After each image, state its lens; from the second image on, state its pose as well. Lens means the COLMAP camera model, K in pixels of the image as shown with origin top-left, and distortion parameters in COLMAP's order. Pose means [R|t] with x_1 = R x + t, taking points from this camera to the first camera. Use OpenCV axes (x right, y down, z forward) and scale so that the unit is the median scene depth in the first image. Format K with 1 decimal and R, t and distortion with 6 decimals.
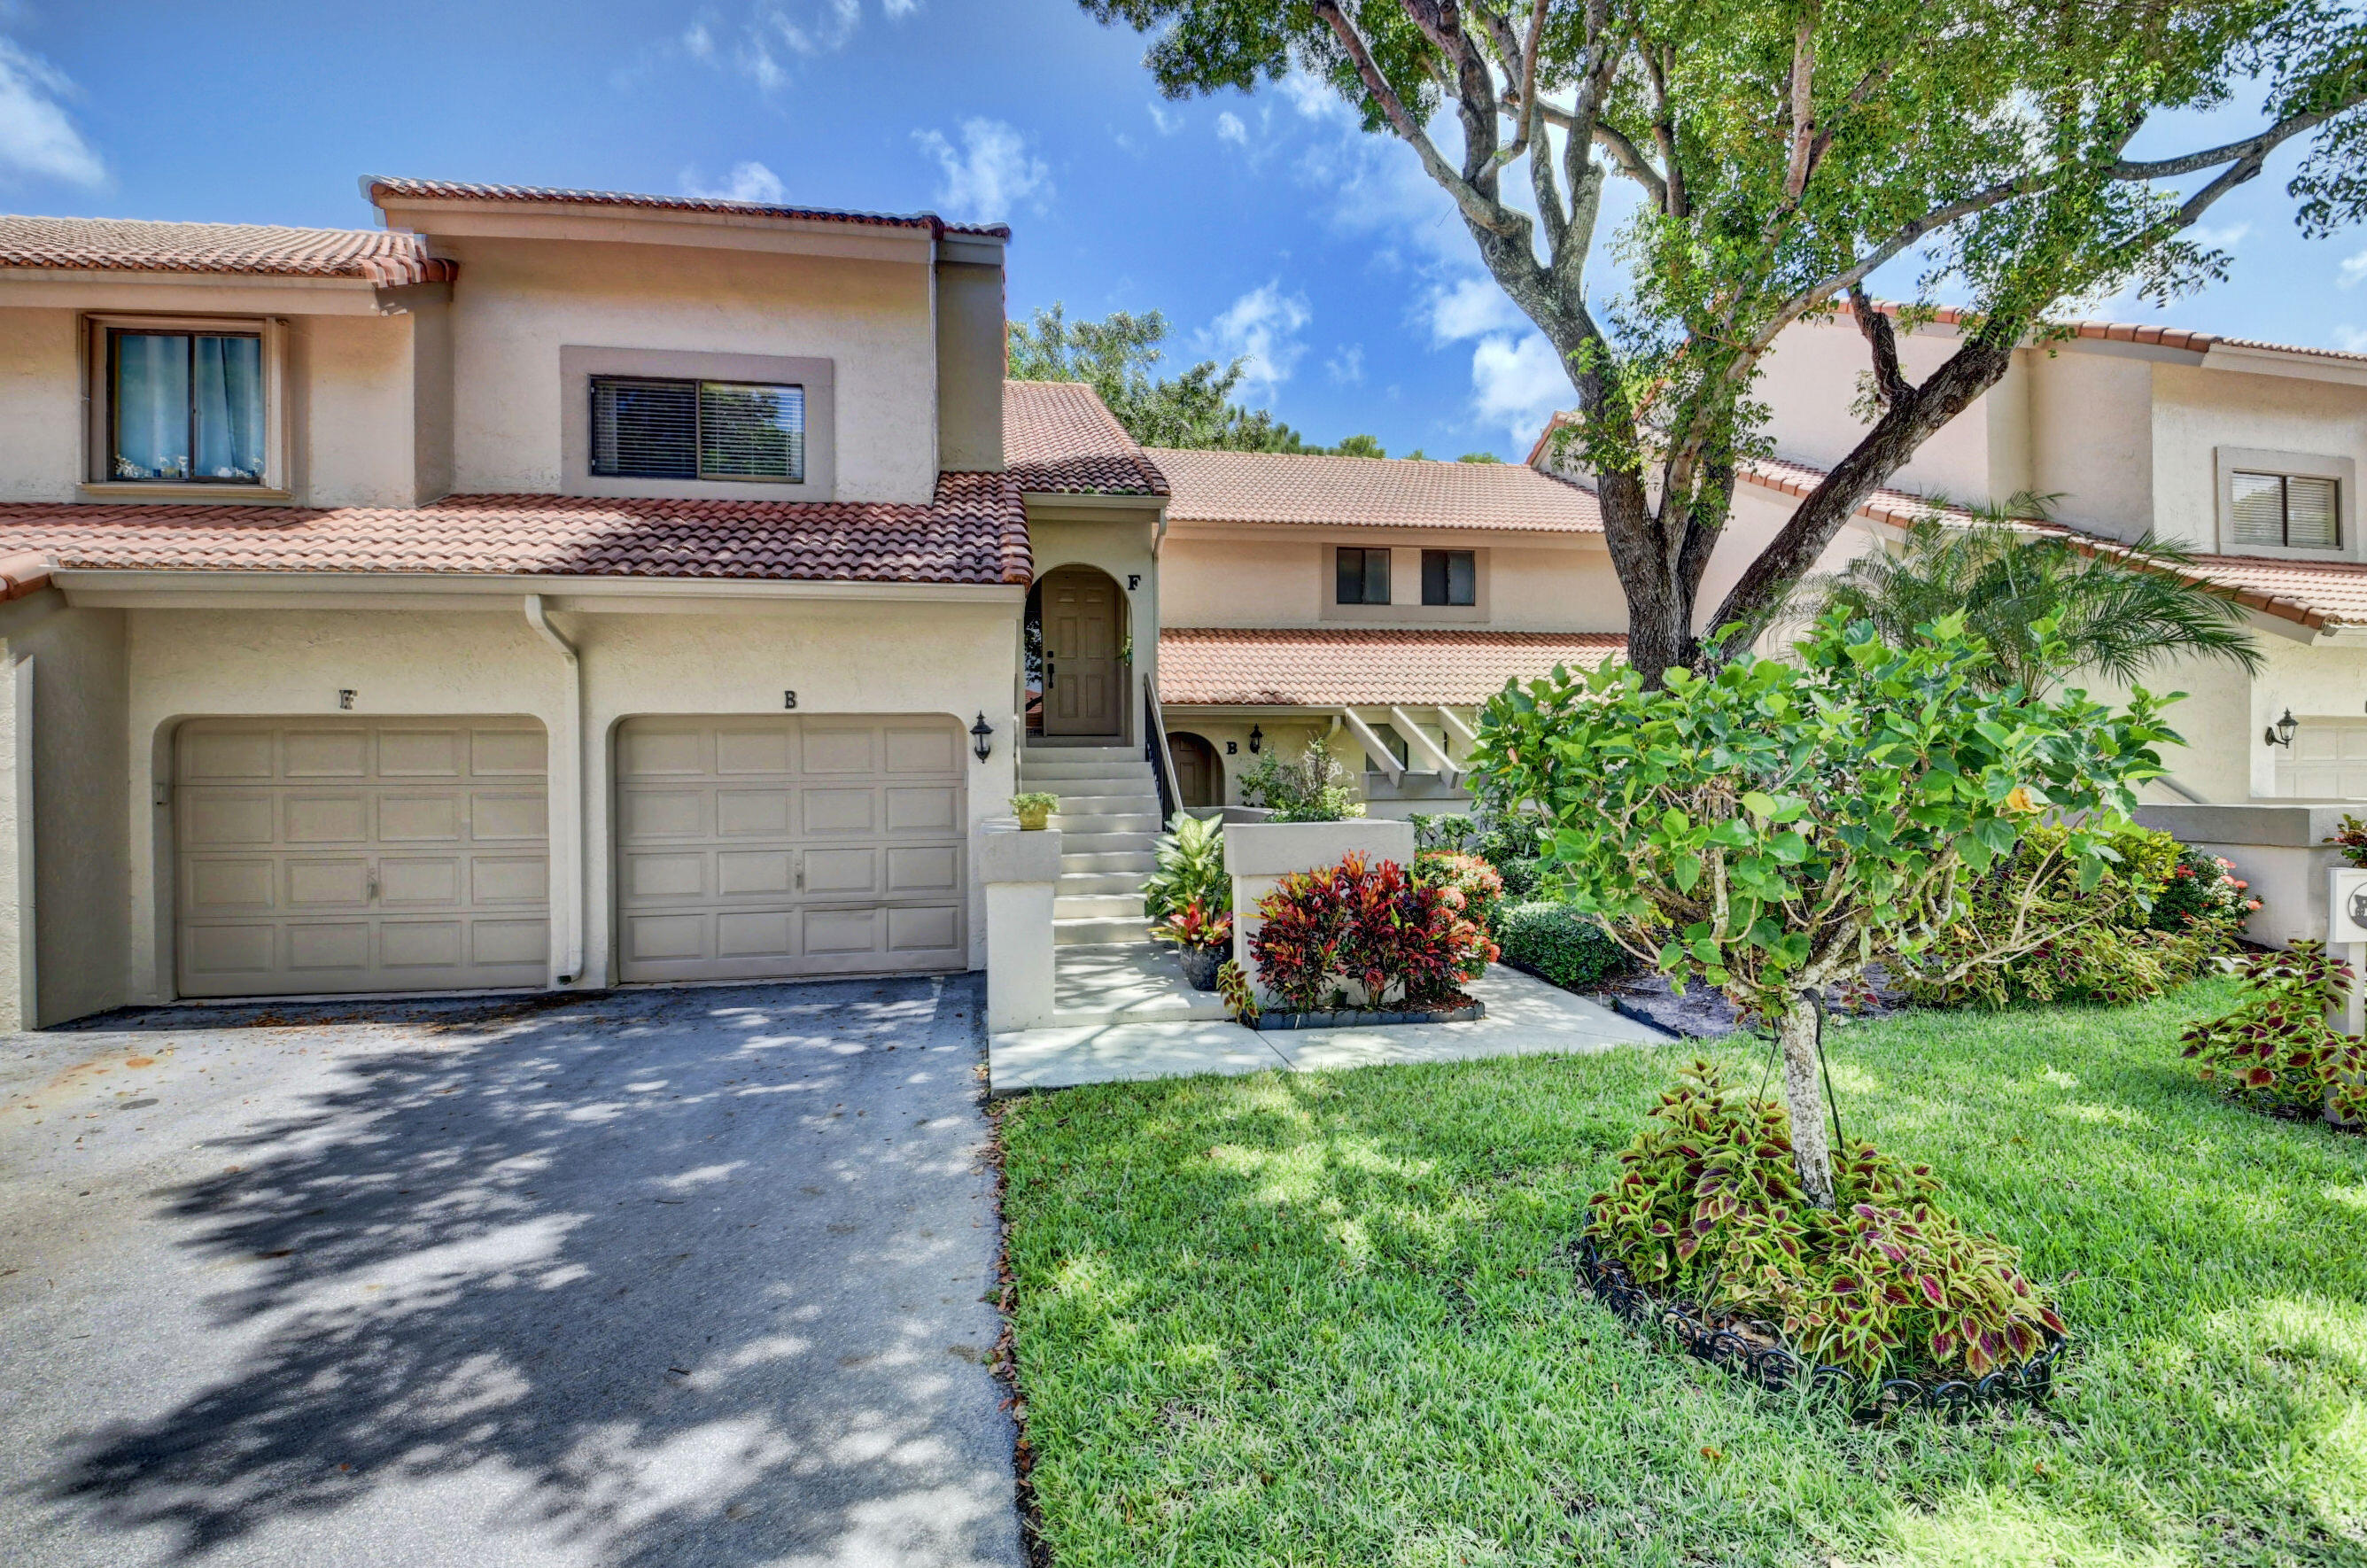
lens RADIAL K [[1049.9, 0, 1181.5], [0, 1049.9, 781.4], [0, 0, 1]] dist [-0.000354, -0.015230]
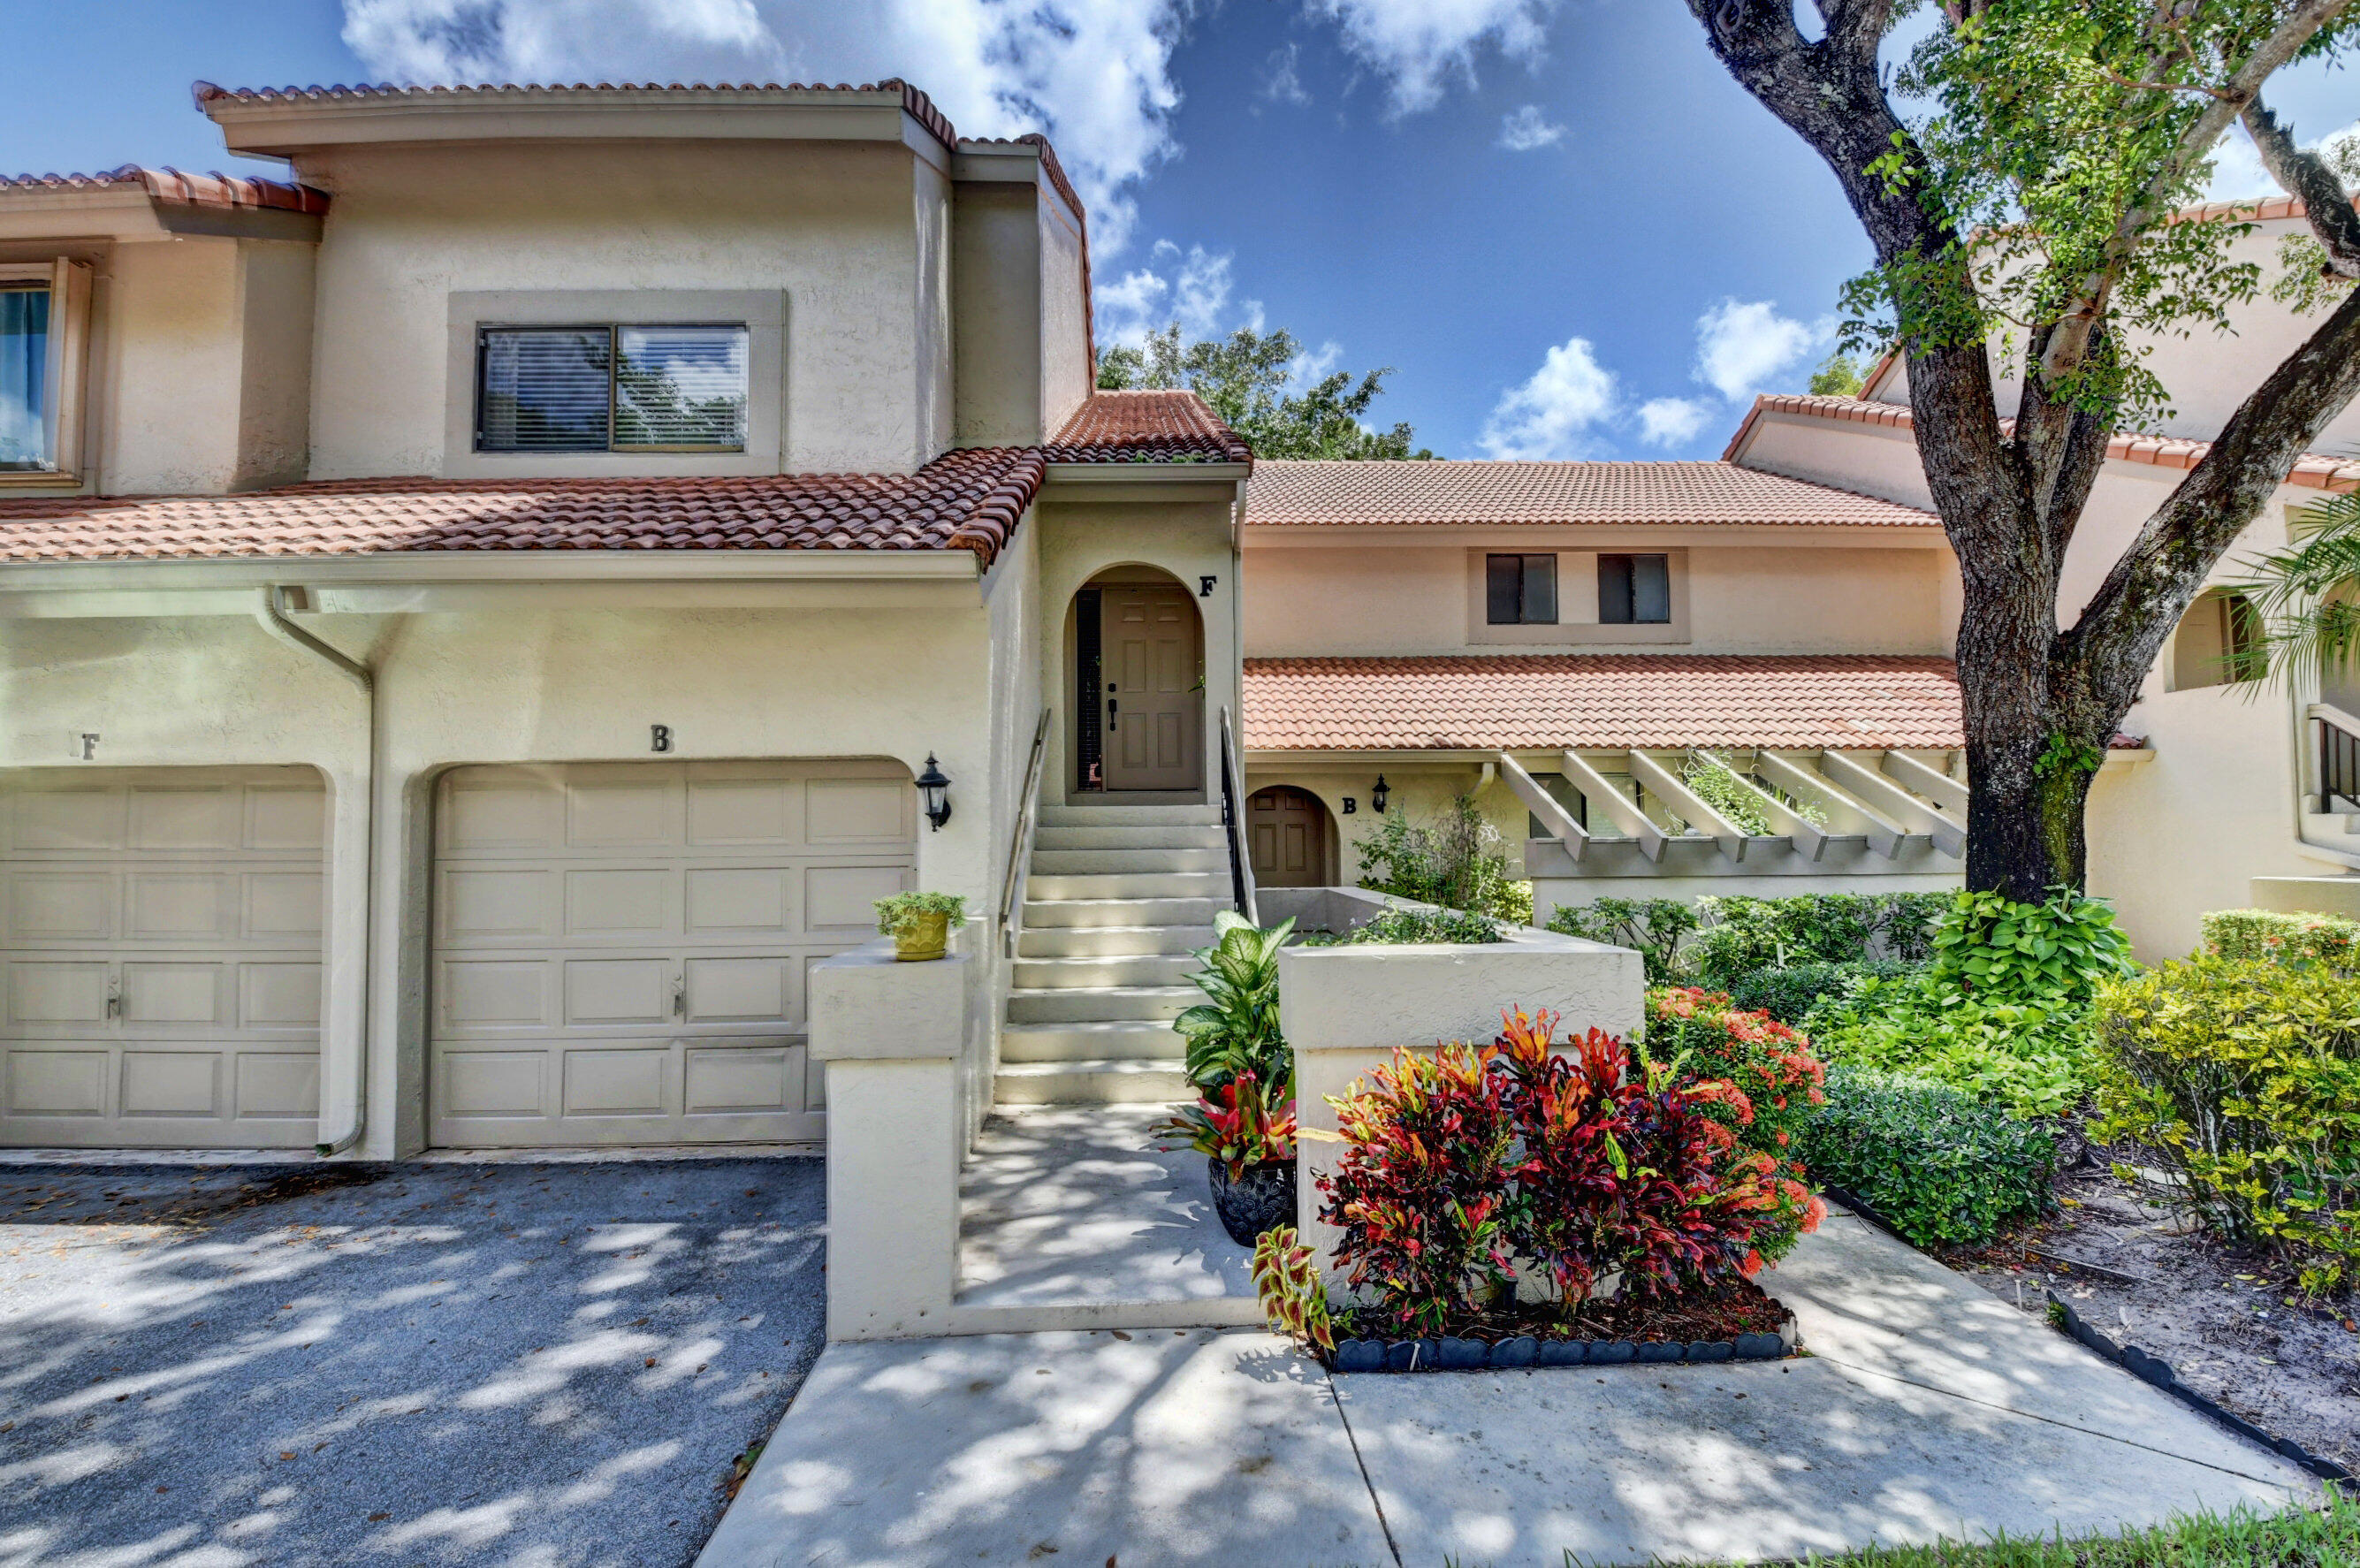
lens RADIAL K [[1046.8, 0, 1178.0], [0, 1046.8, 781.4], [0, 0, 1]] dist [-0.000354, -0.015230]
pose [[0.989650, -0.005910, -0.143378, 0.048125], [-0.001884, 0.998530, -0.054161, -0.011549], [0.143487, 0.053870, 0.988185, 0.319916]]
